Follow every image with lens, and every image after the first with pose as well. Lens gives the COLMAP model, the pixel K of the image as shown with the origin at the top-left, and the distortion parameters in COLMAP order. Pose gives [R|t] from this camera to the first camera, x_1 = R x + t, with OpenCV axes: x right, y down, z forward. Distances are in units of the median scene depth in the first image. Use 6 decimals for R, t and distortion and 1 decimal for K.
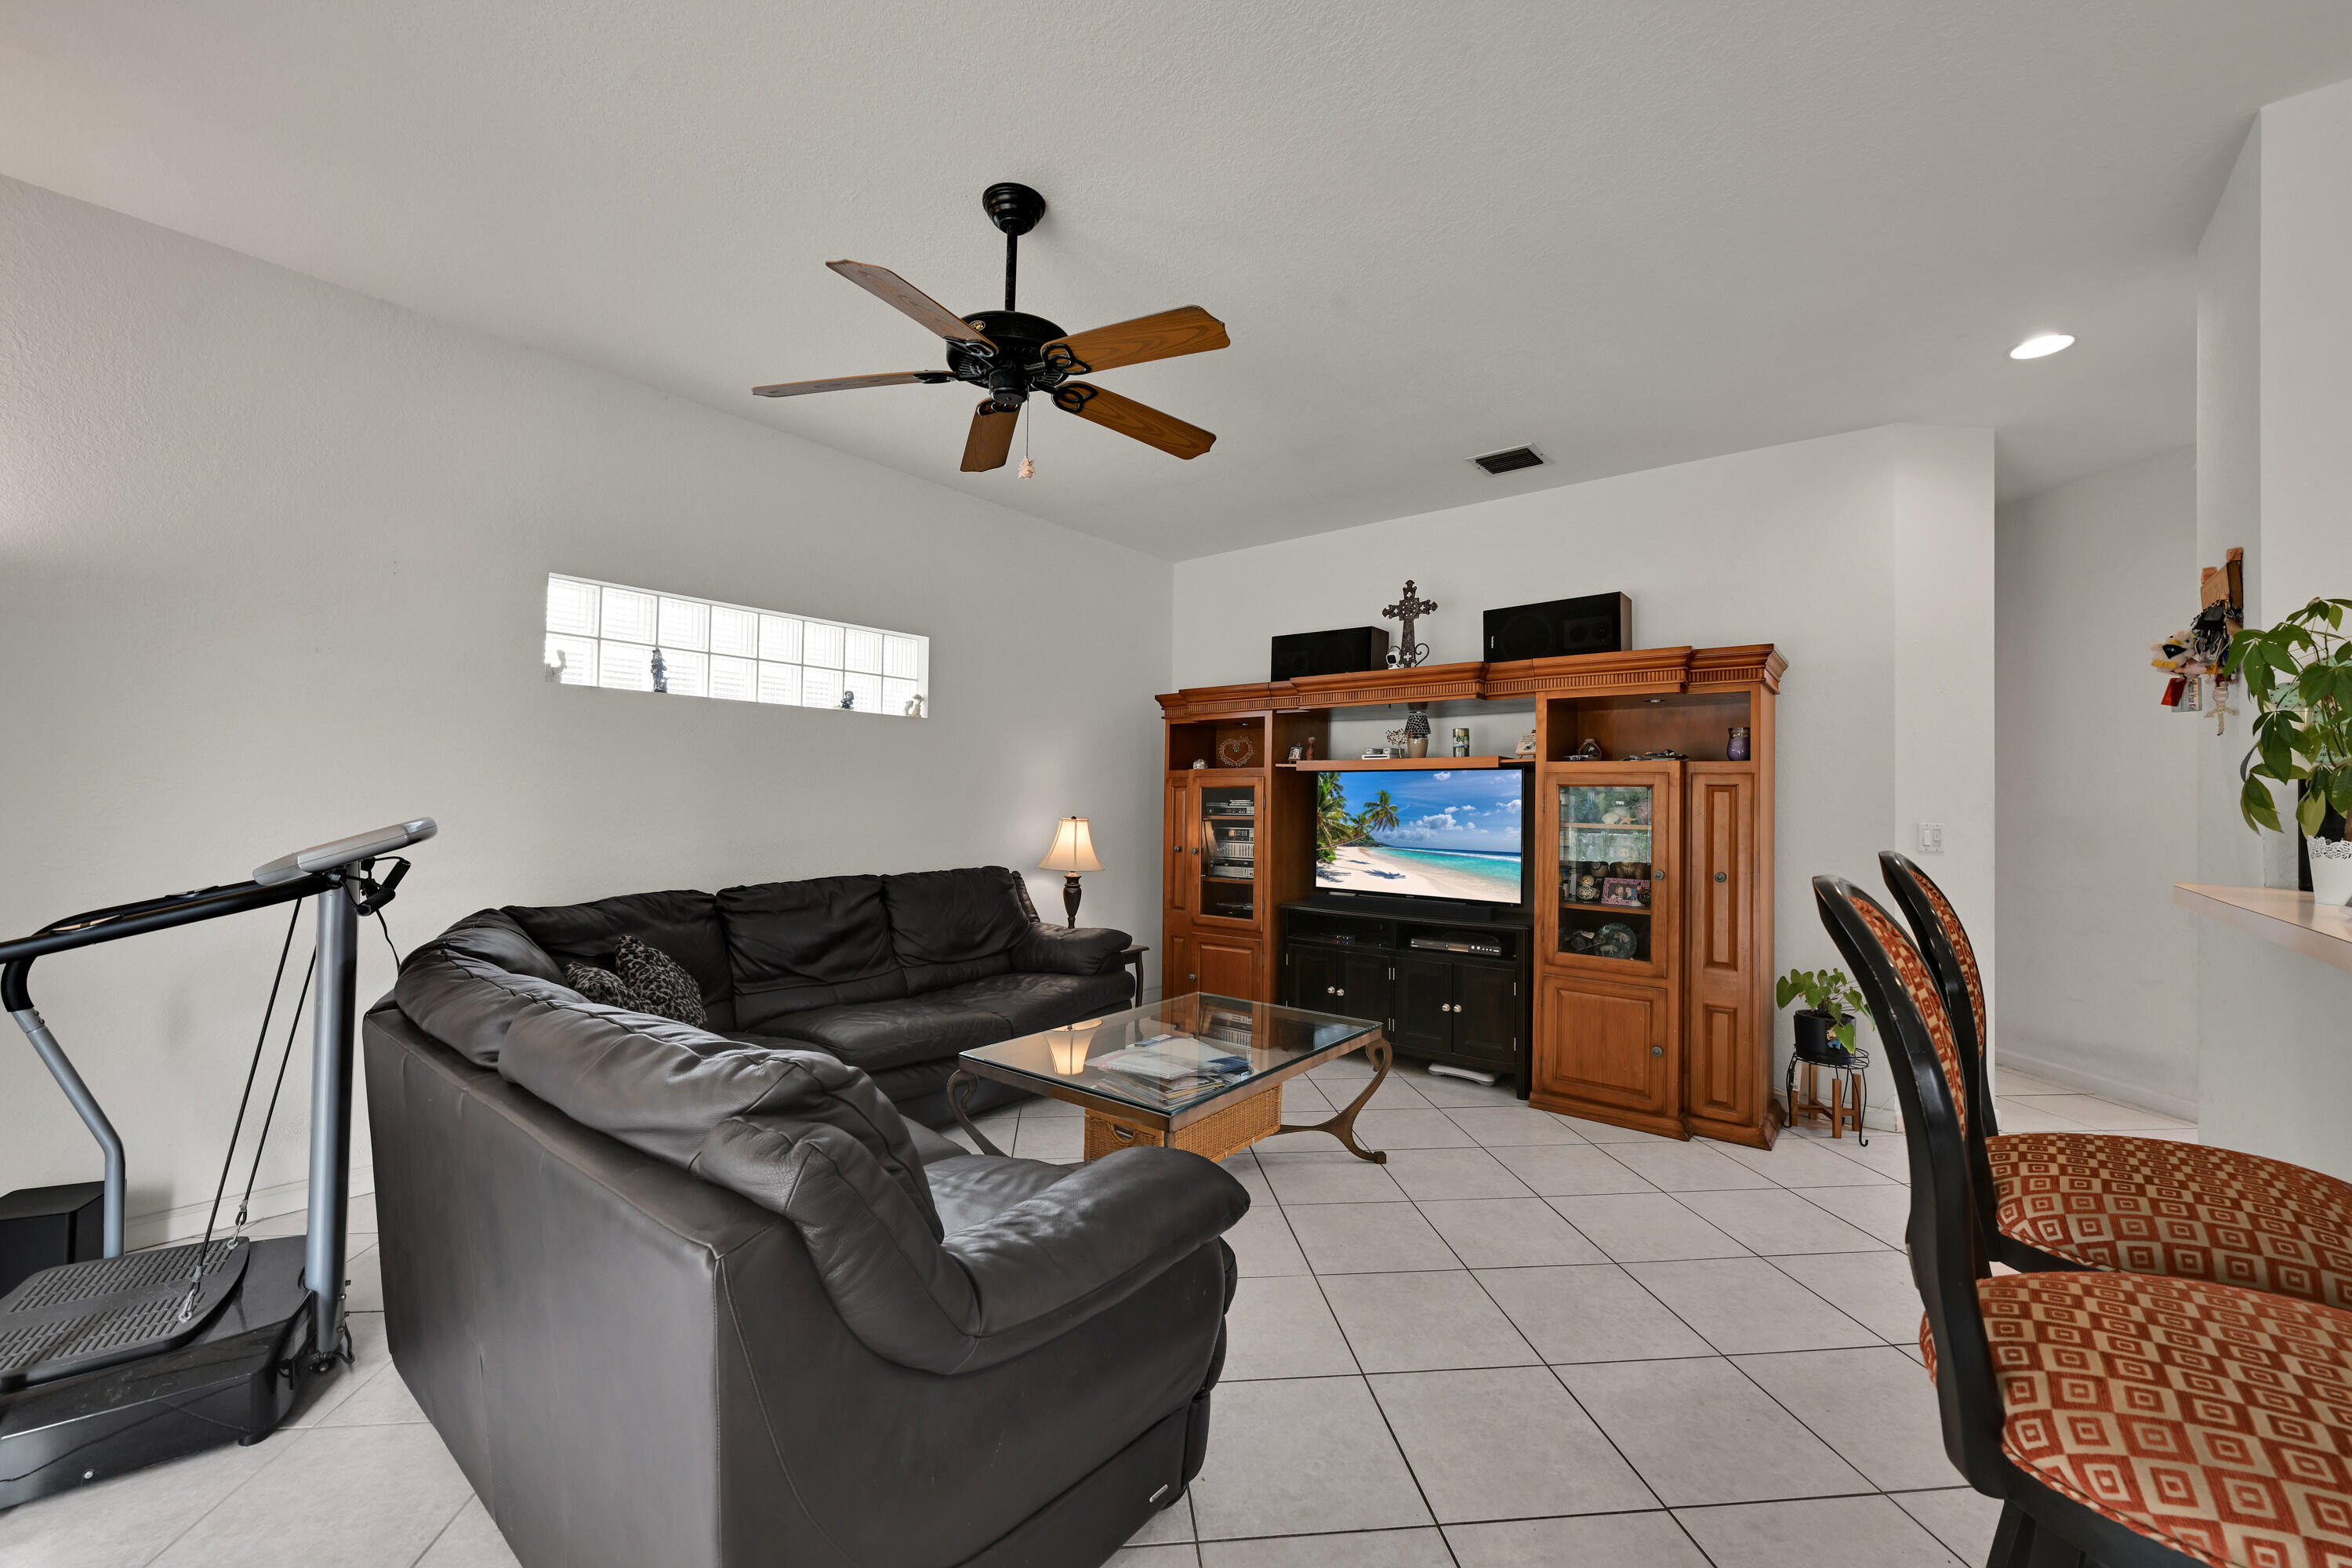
lens RADIAL K [[931.4, 0, 1173.7], [0, 931.4, 792.8], [0, 0, 1]] dist [0.000130, 0.000659]
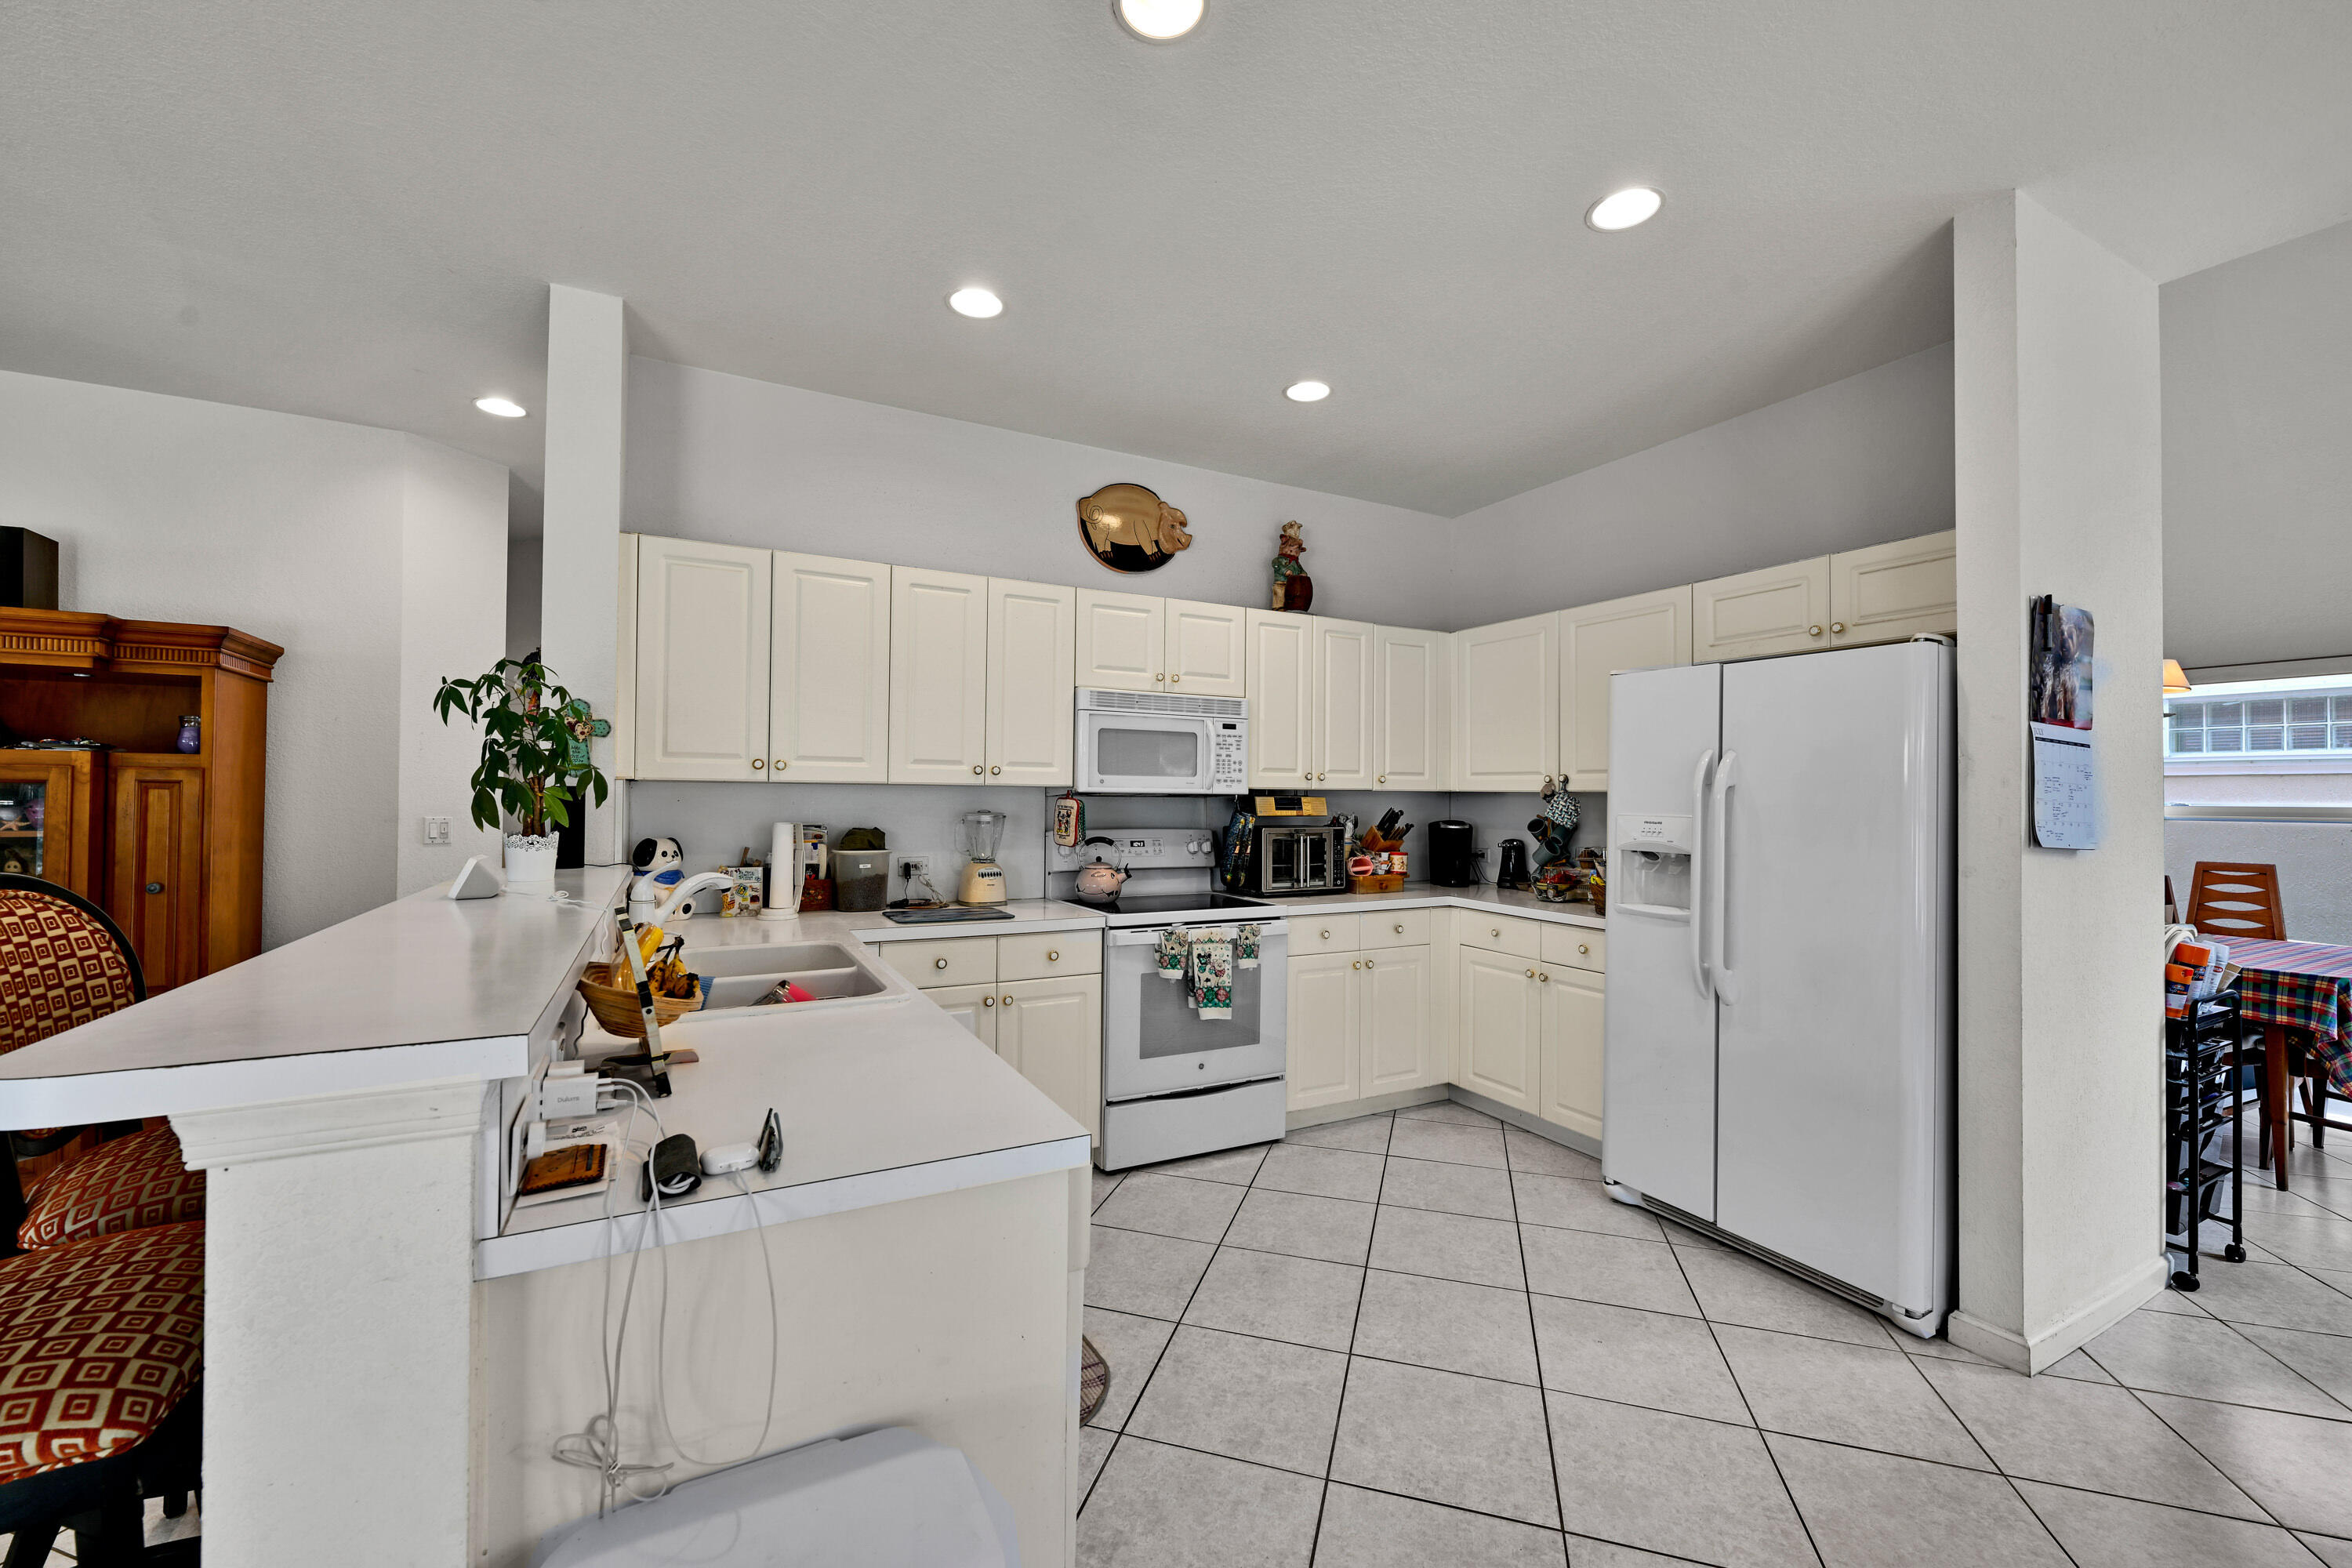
lens RADIAL K [[931.4, 0, 1164.3], [0, 931.4, 790.4], [0, 0, 1]] dist [0.000130, 0.000659]
pose [[0.391363, -0.007921, 0.920202, 0.139794], [-0.008228, 0.999893, 0.012107, -0.015775], [-0.920200, -0.012310, 0.391256, -0.172522]]
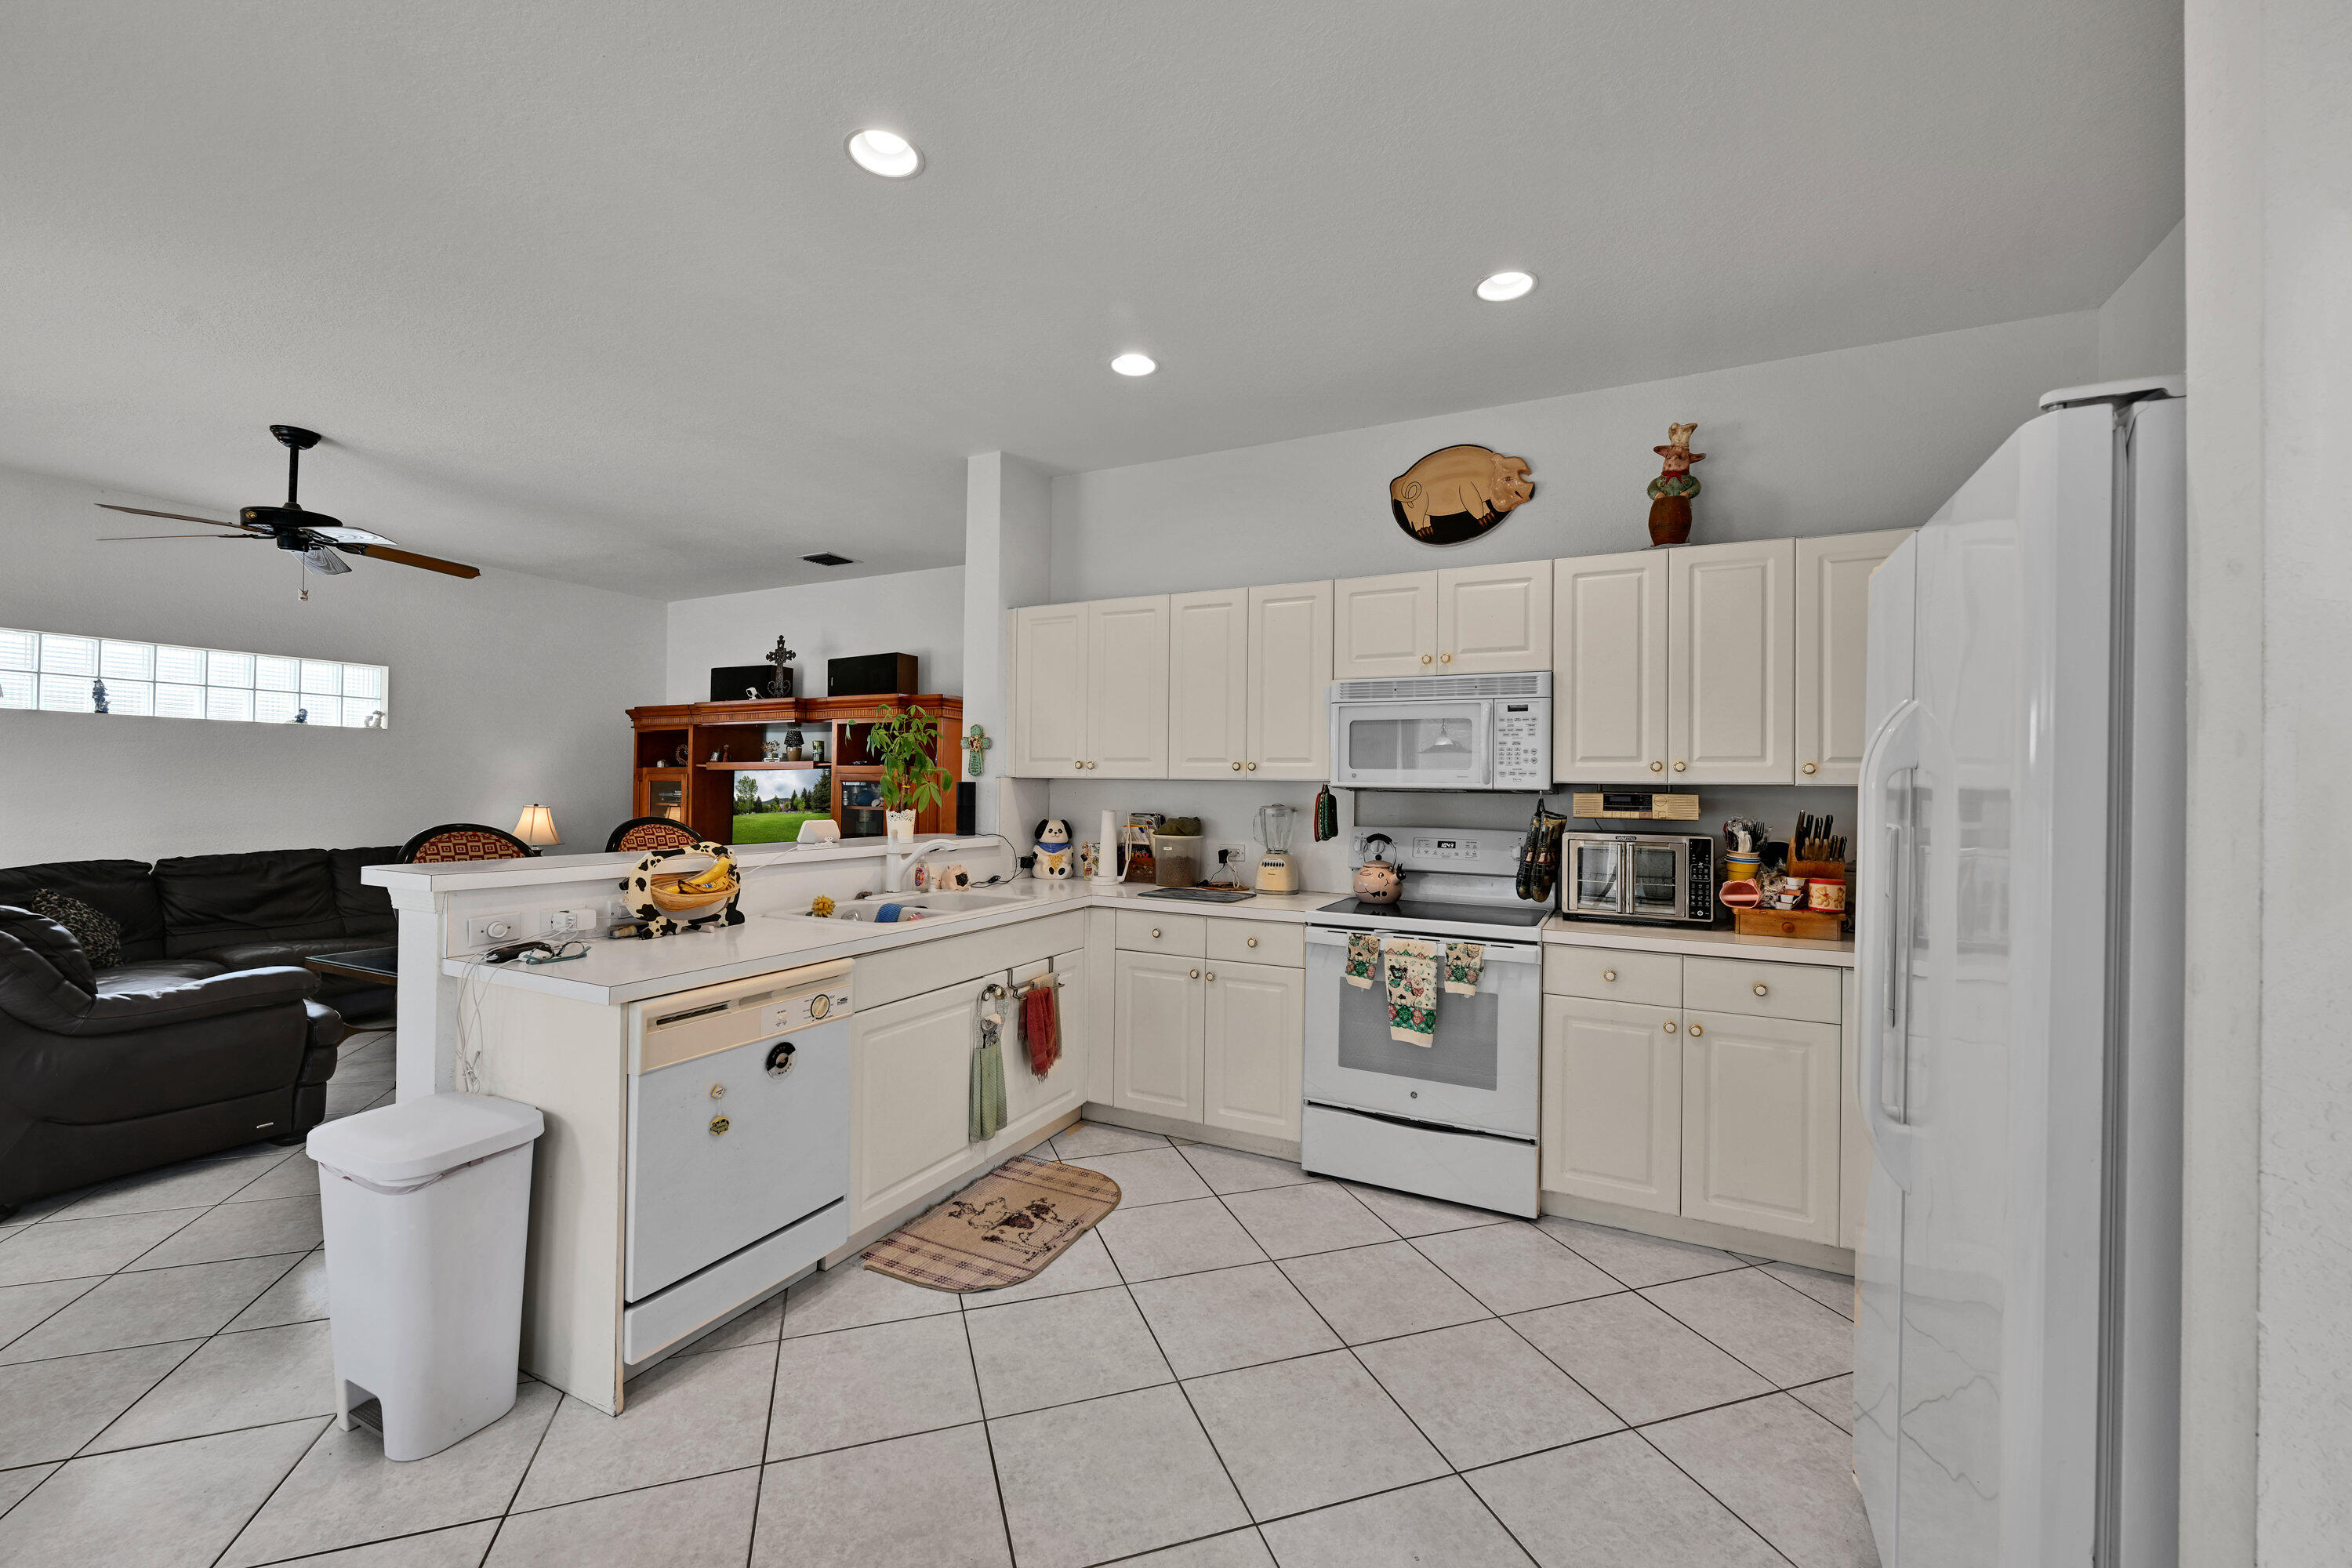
lens RADIAL K [[931.4, 0, 1168.8], [0, 931.4, 791.5], [0, 0, 1]] dist [0.000130, 0.000659]
pose [[0.976116, -0.003710, 0.217218, 0.580471], [0.000955, 0.999918, 0.012785, -0.009645], [-0.217248, -0.012272, 0.976039, -0.568376]]
